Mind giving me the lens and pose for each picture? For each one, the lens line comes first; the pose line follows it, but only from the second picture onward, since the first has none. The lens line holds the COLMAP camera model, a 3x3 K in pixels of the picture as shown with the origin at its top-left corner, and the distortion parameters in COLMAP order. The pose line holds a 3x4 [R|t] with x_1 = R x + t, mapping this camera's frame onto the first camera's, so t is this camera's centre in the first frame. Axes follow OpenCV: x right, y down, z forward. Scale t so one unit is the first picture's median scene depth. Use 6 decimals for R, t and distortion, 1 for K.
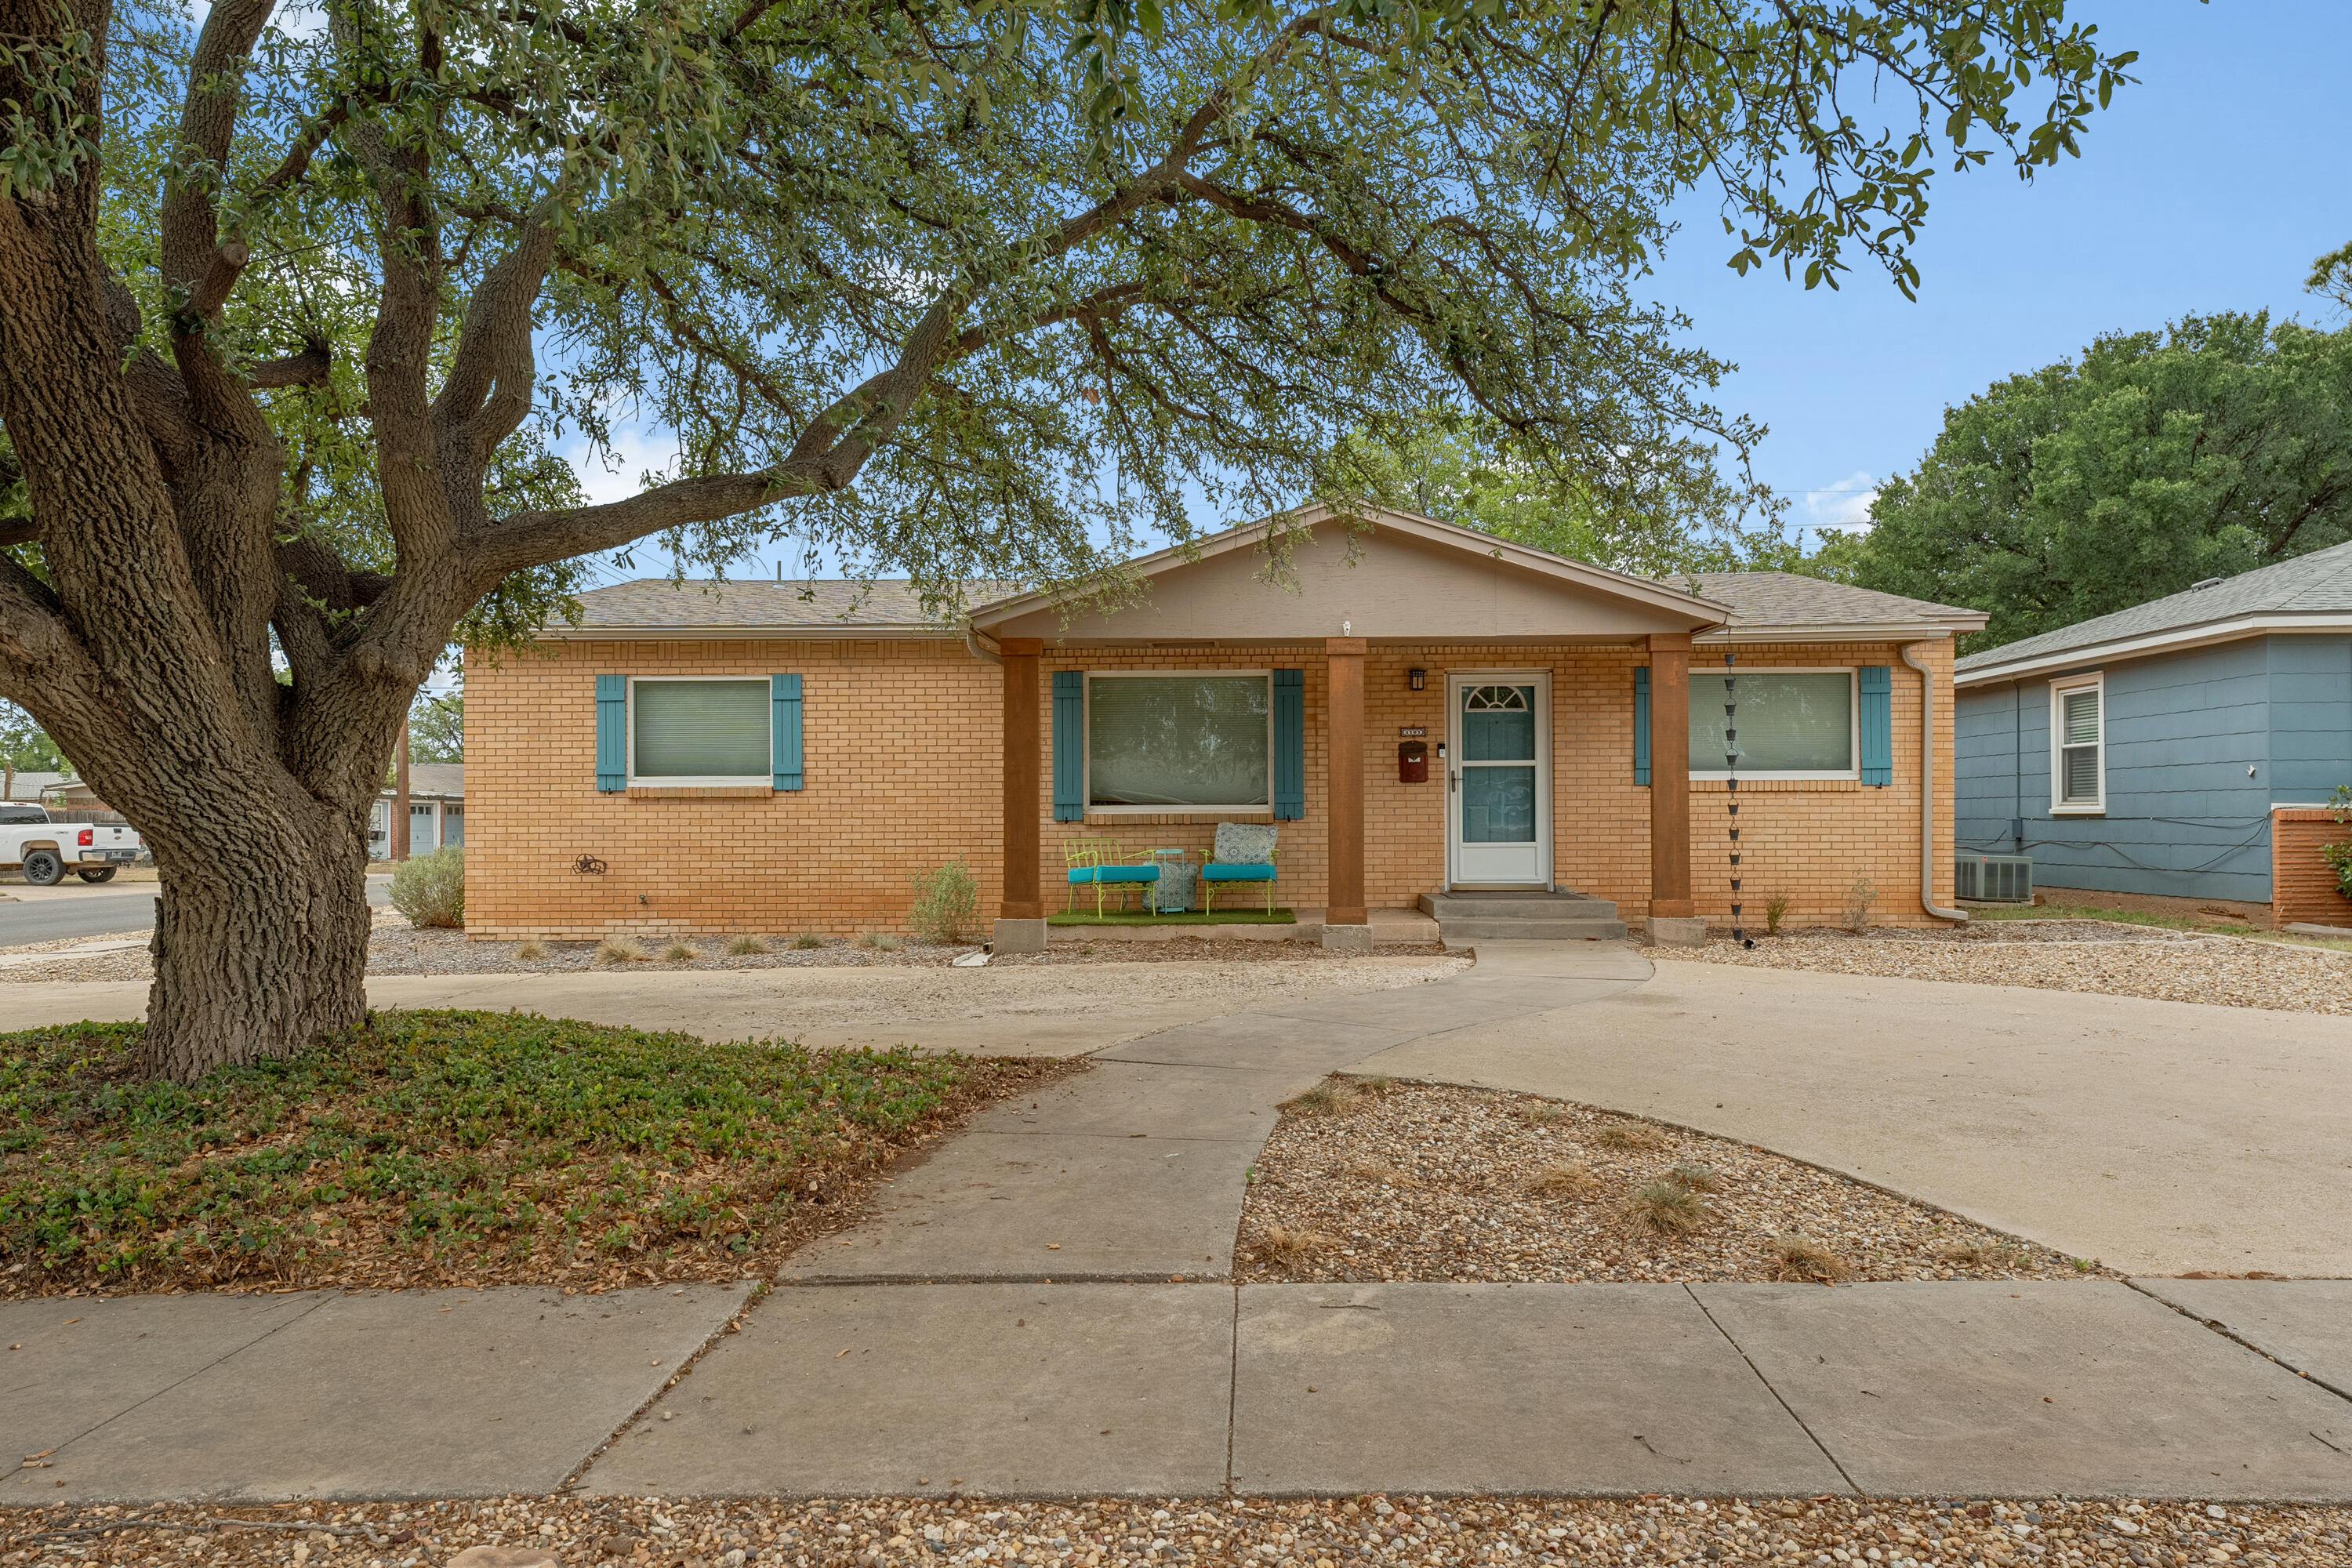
lens RADIAL K [[1602.0, 0, 1173.5], [0, 1602.0, 799.8], [0, 0, 1]] dist [0.005034, -0.003836]
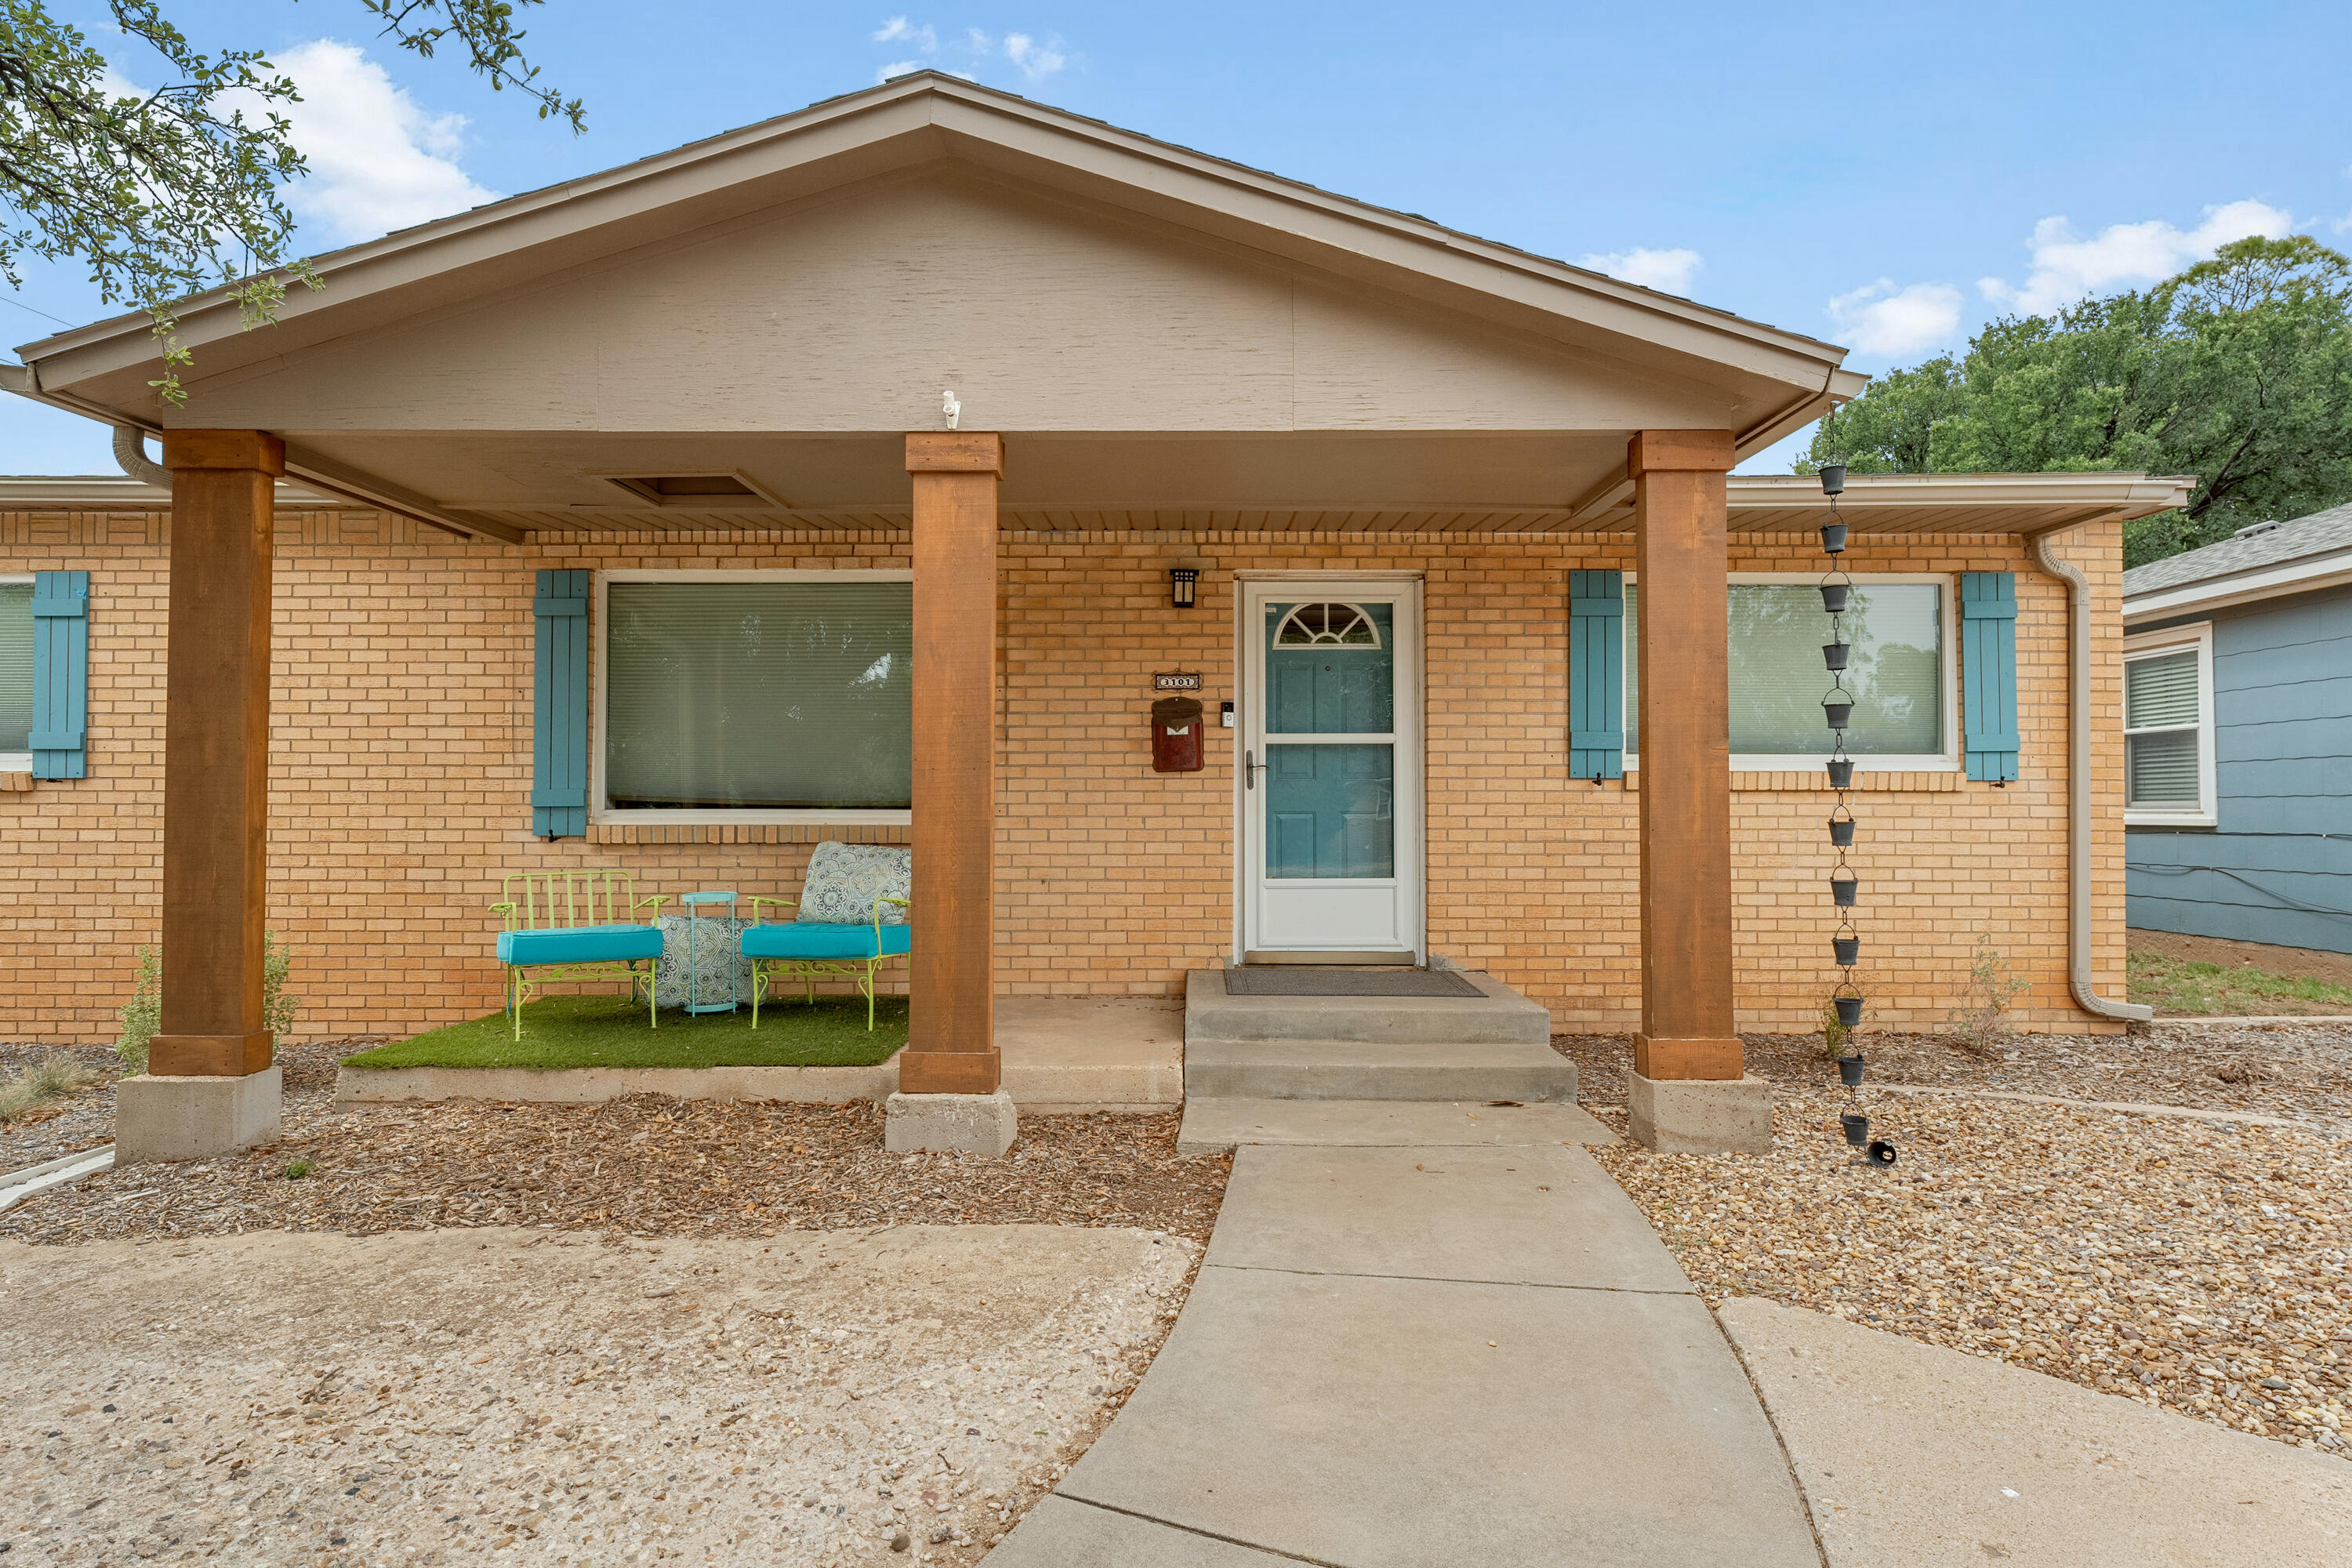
lens RADIAL K [[1232.3, 0, 1179.0], [0, 1232.3, 776.0], [0, 0, 1]] dist [-0.002899, 0.000497]
pose [[0.999512, 0.006060, 0.030637, 0.136884], [-0.005582, 0.999862, -0.015666, -0.002439], [-0.030727, 0.015487, 0.999408, 0.568235]]
